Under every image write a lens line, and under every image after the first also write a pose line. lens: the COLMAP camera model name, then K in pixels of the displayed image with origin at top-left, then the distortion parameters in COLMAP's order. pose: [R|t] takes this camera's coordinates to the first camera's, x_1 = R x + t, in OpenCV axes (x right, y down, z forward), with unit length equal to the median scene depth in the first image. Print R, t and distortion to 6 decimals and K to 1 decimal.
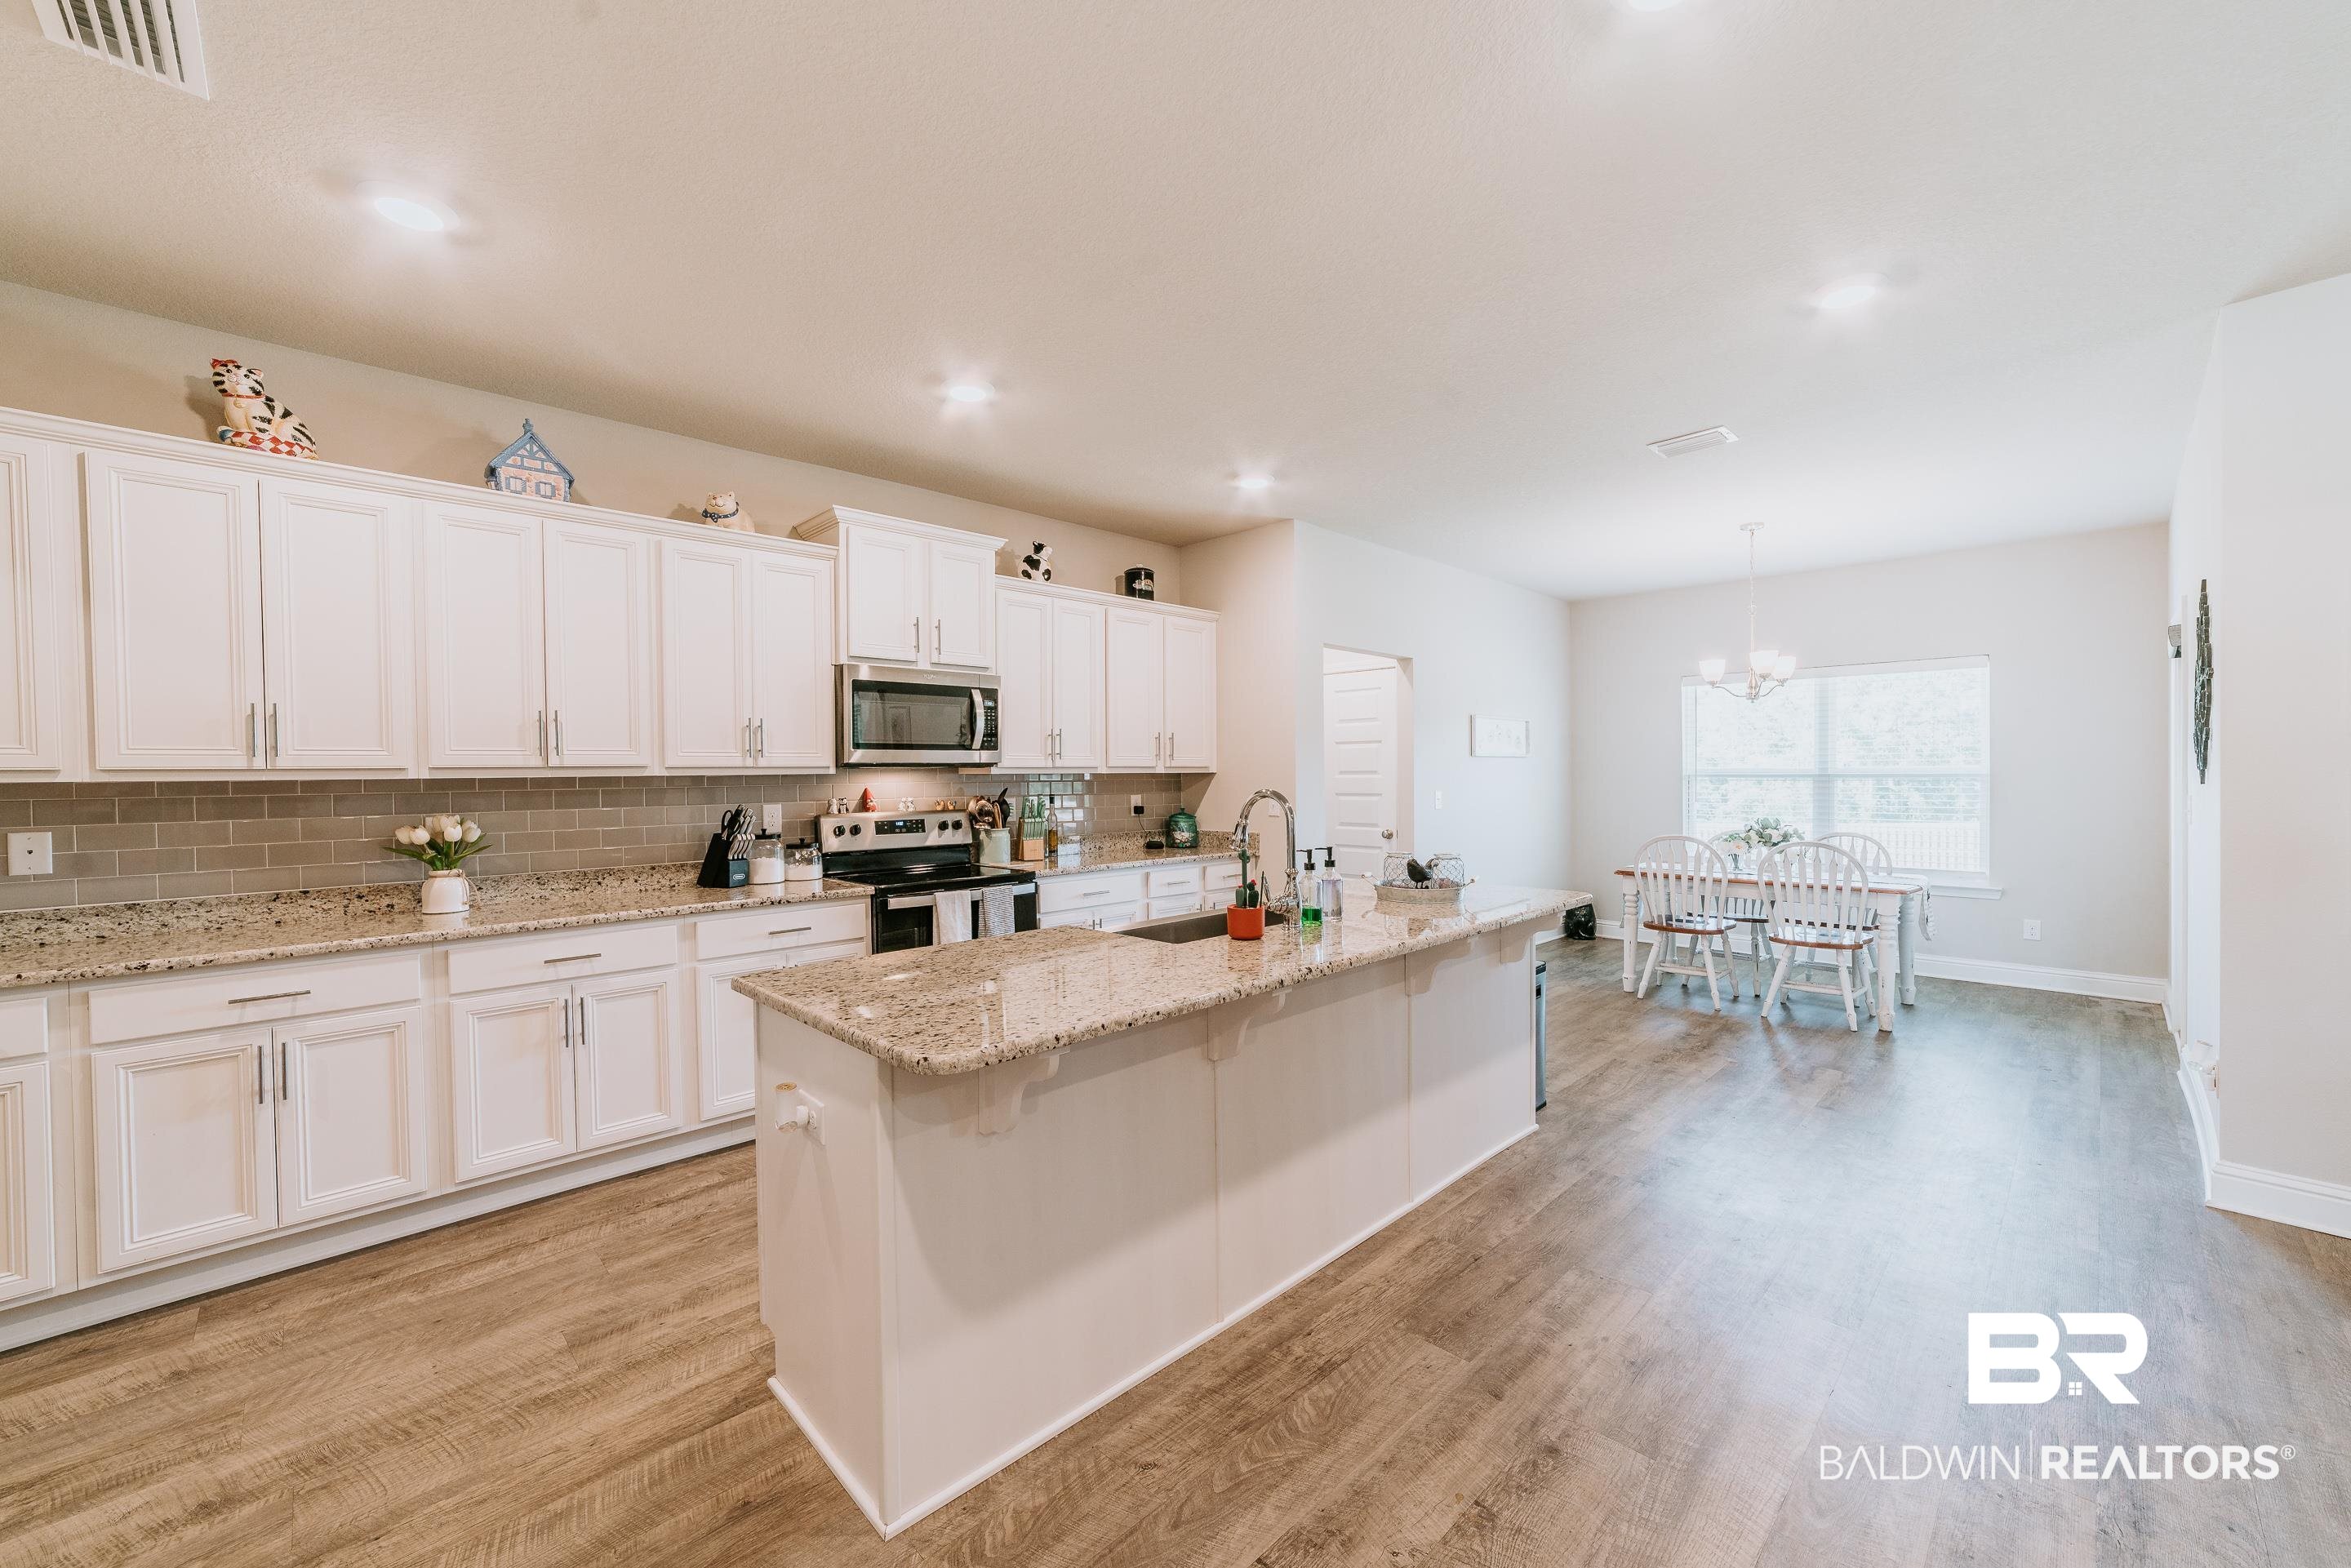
lens RADIAL K [[911.3, 0, 1184.9], [0, 911.3, 785.9], [0, 0, 1]] dist [-0.023349, 0.010491]
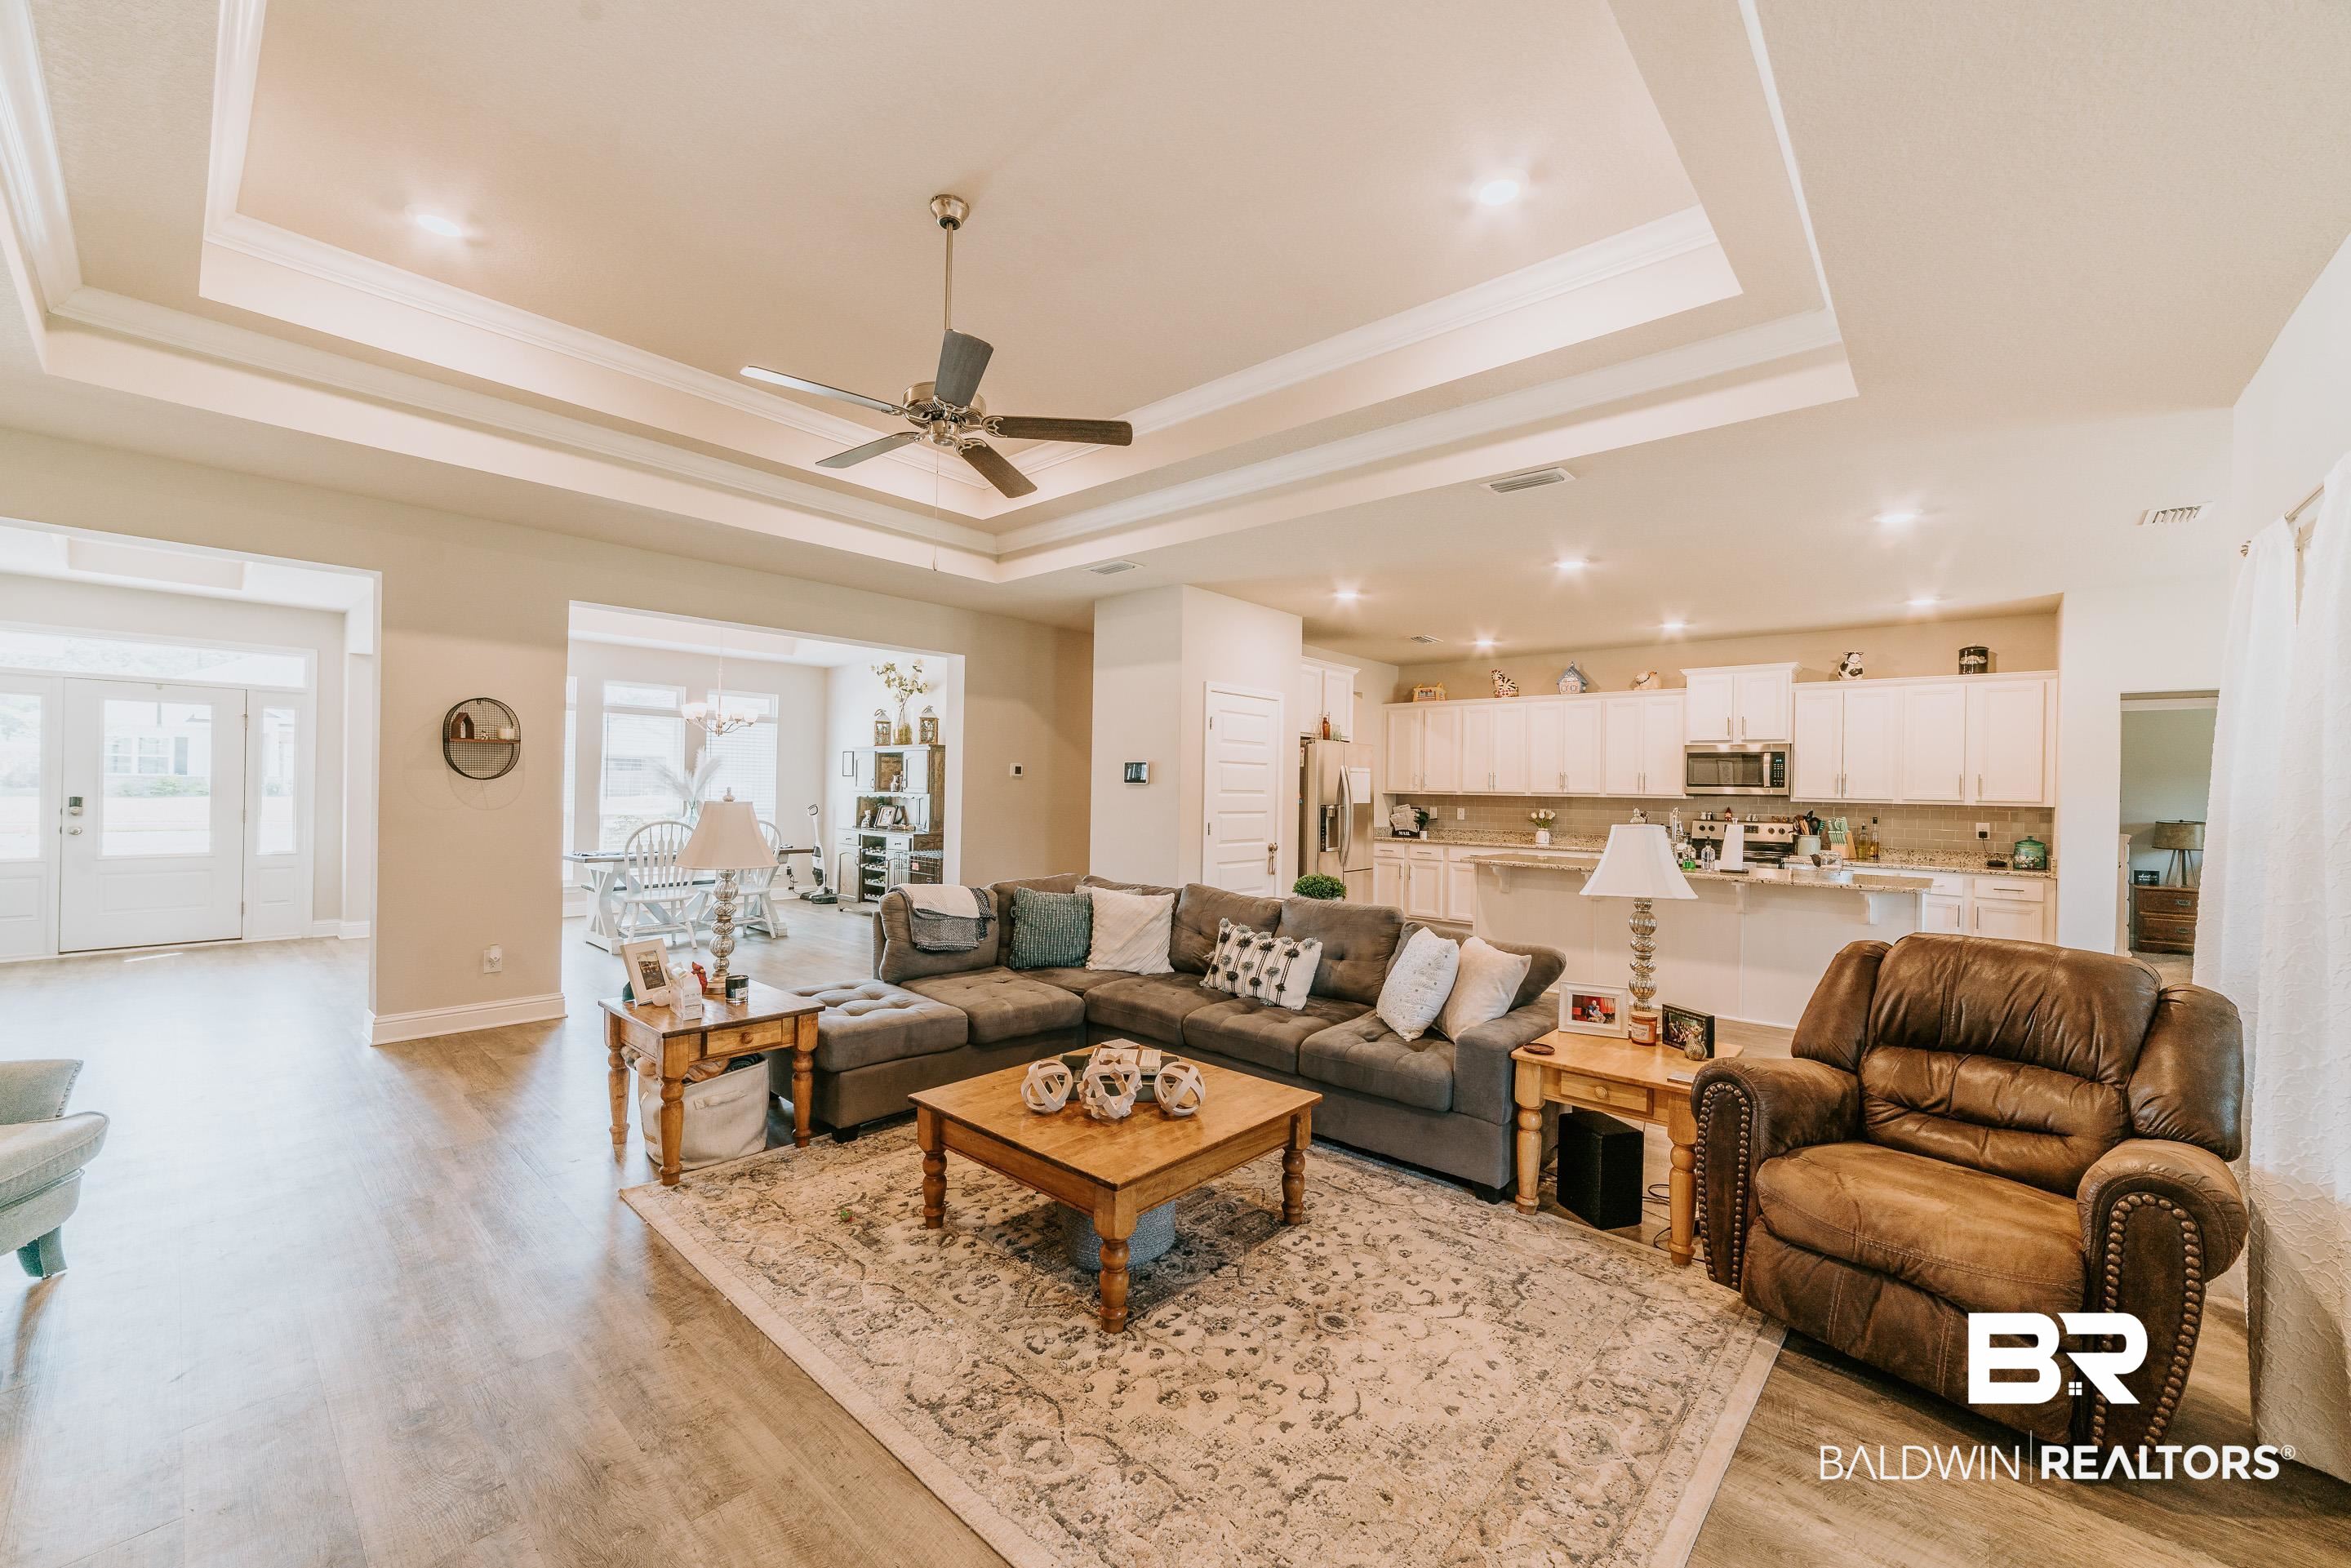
lens RADIAL K [[911.3, 0, 1184.9], [0, 911.3, 785.9], [0, 0, 1]] dist [-0.023349, 0.010491]
pose [[0.081398, 0.006110, -0.996663, 1.893313], [-0.036556, 0.999327, 0.003141, -0.008264], [0.996011, 0.036178, 0.081567, -0.353769]]
